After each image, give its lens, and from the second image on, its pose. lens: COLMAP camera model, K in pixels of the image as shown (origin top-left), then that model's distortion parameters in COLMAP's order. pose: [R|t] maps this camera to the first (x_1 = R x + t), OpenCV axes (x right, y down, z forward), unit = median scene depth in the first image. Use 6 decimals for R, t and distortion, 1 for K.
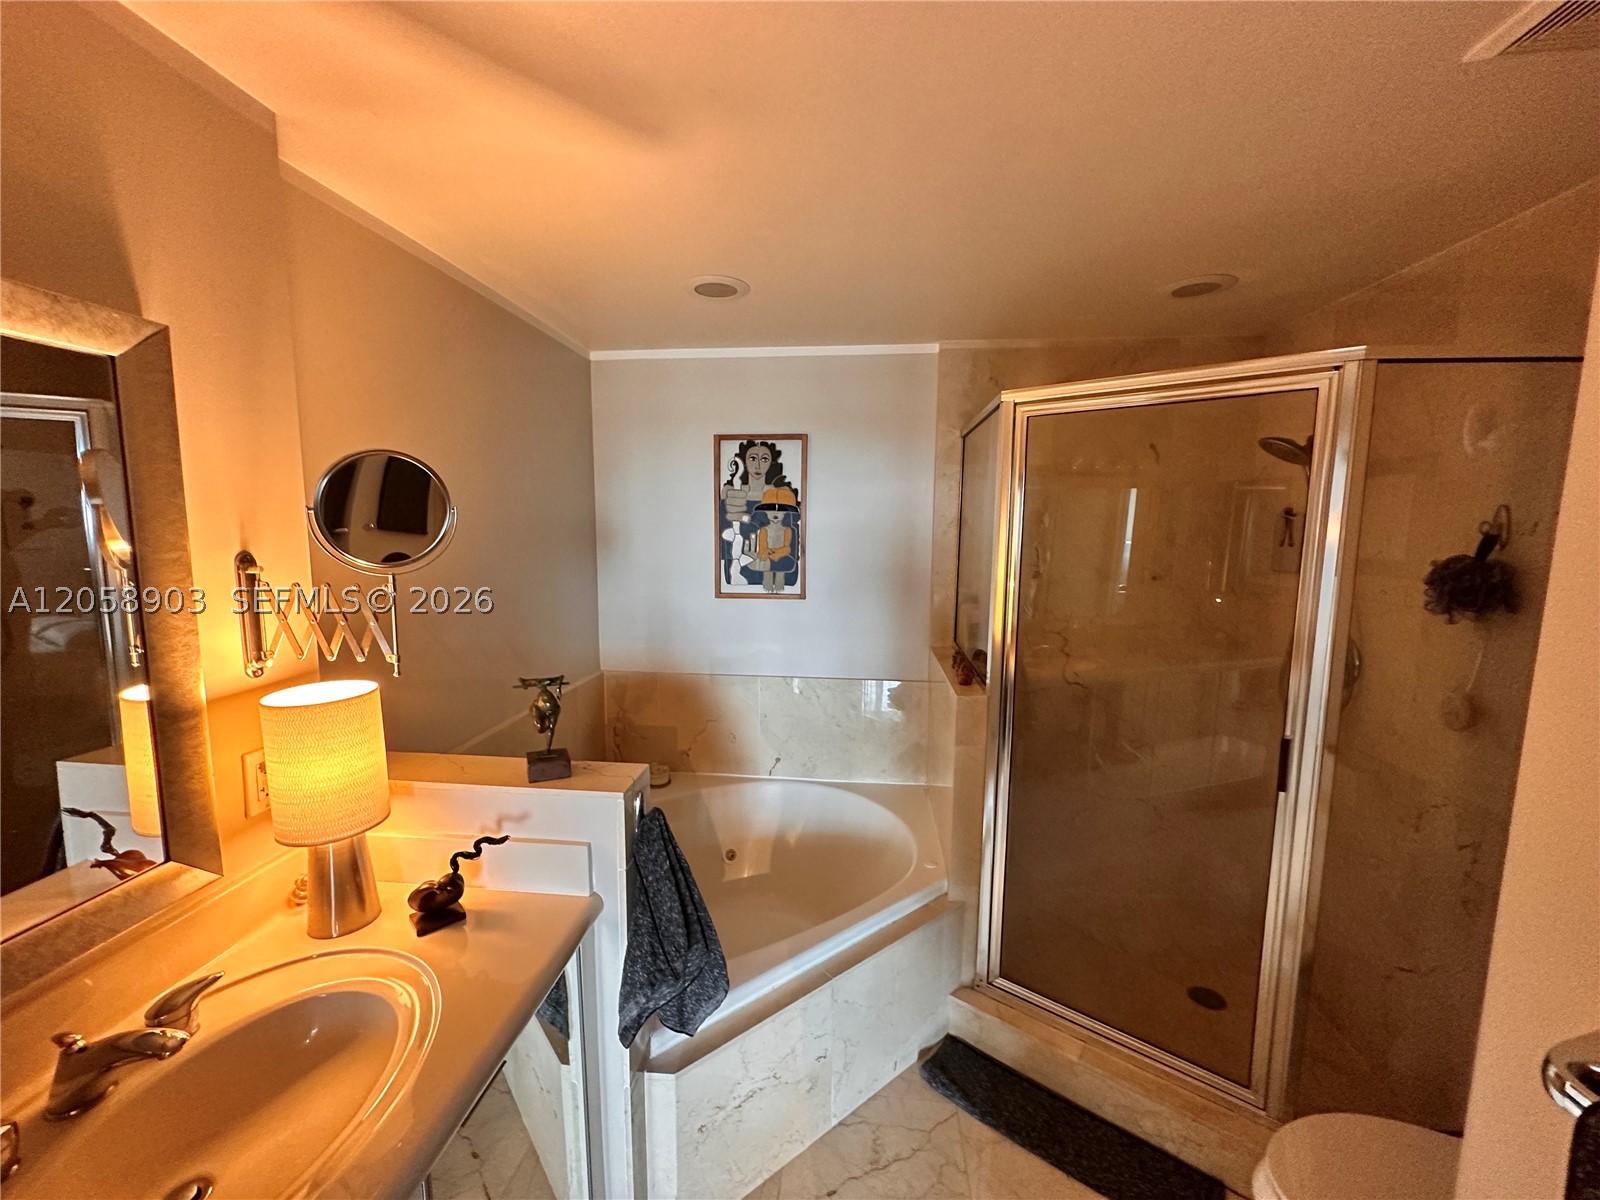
lens RADIAL K [[632.5, 0, 800.0], [0, 632.5, 600.0], [0, 0, 1]] dist [-0.001794, -0.000622]
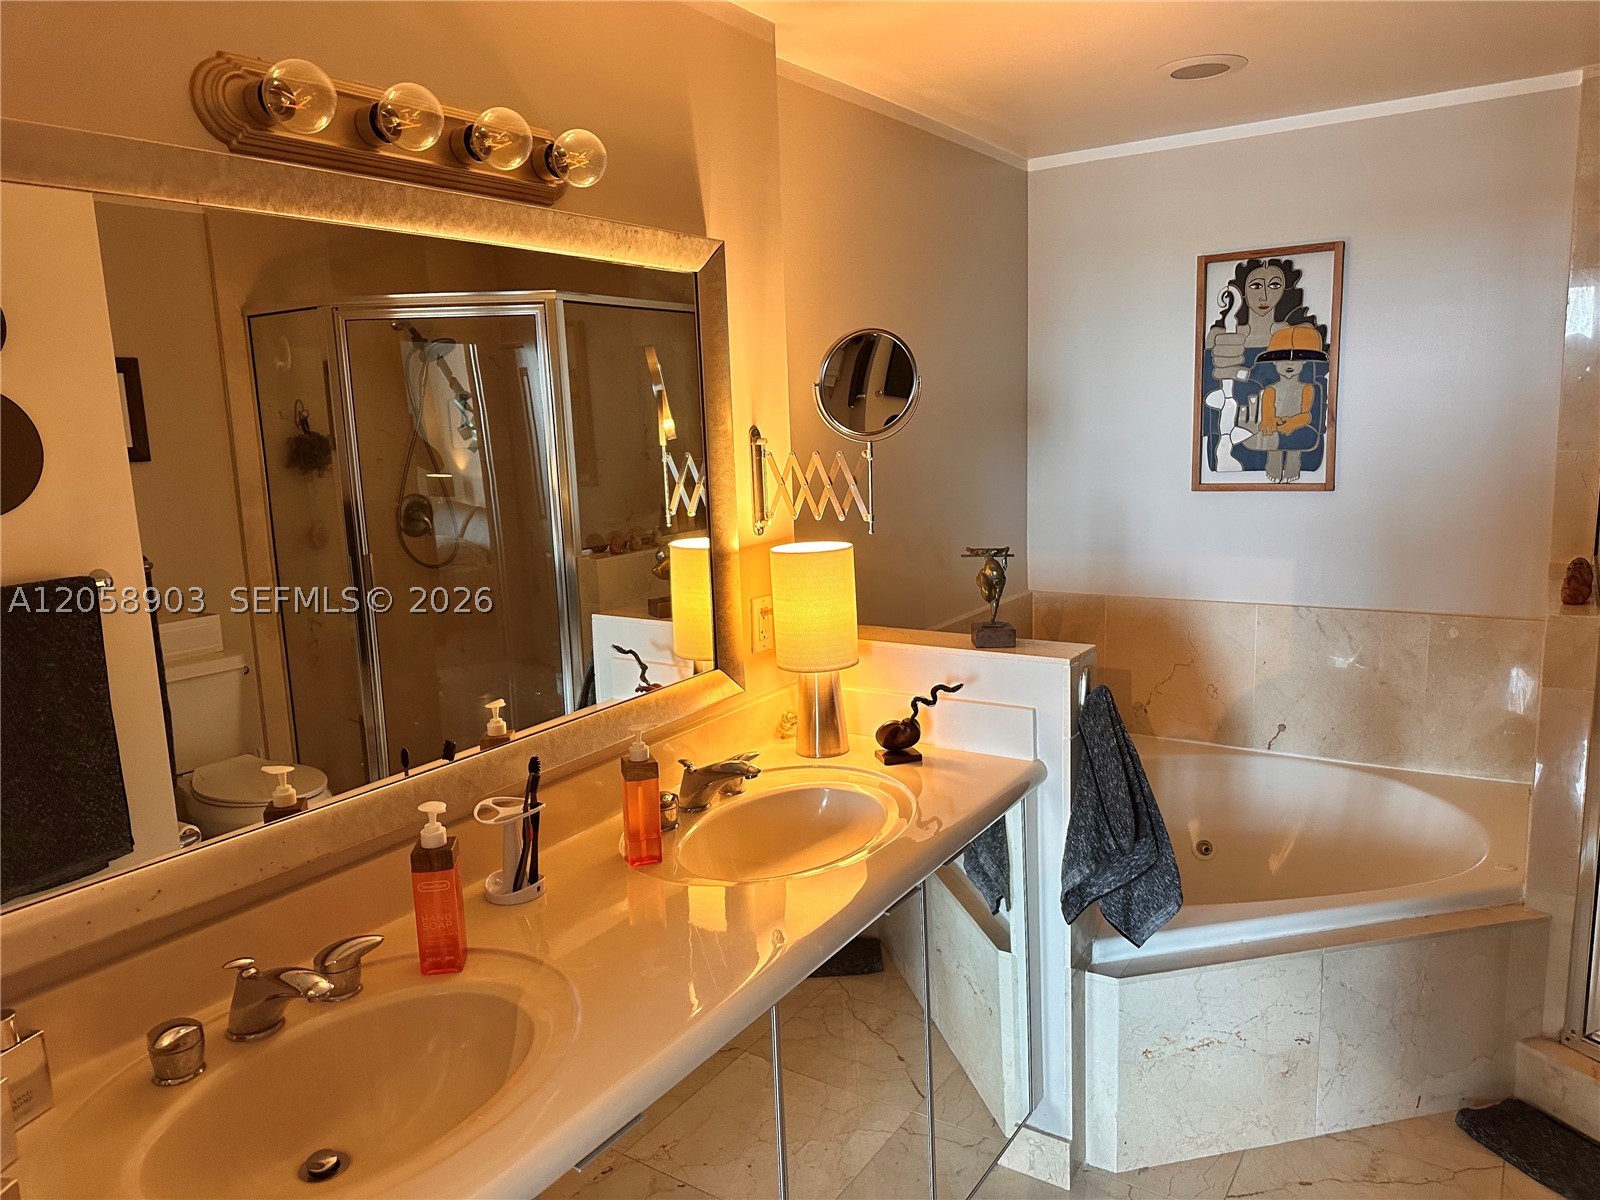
lens RADIAL K [[1137.7, 0, 800.0], [0, 1137.7, 600.0], [0, 0, 1]] dist [0.142708, -0.254906]
pose [[0.886435, 0.034094, -0.461596, 0.151410], [-0.010786, 0.998534, 0.053041, 0.107663], [0.462727, -0.042039, 0.885503, -0.691576]]
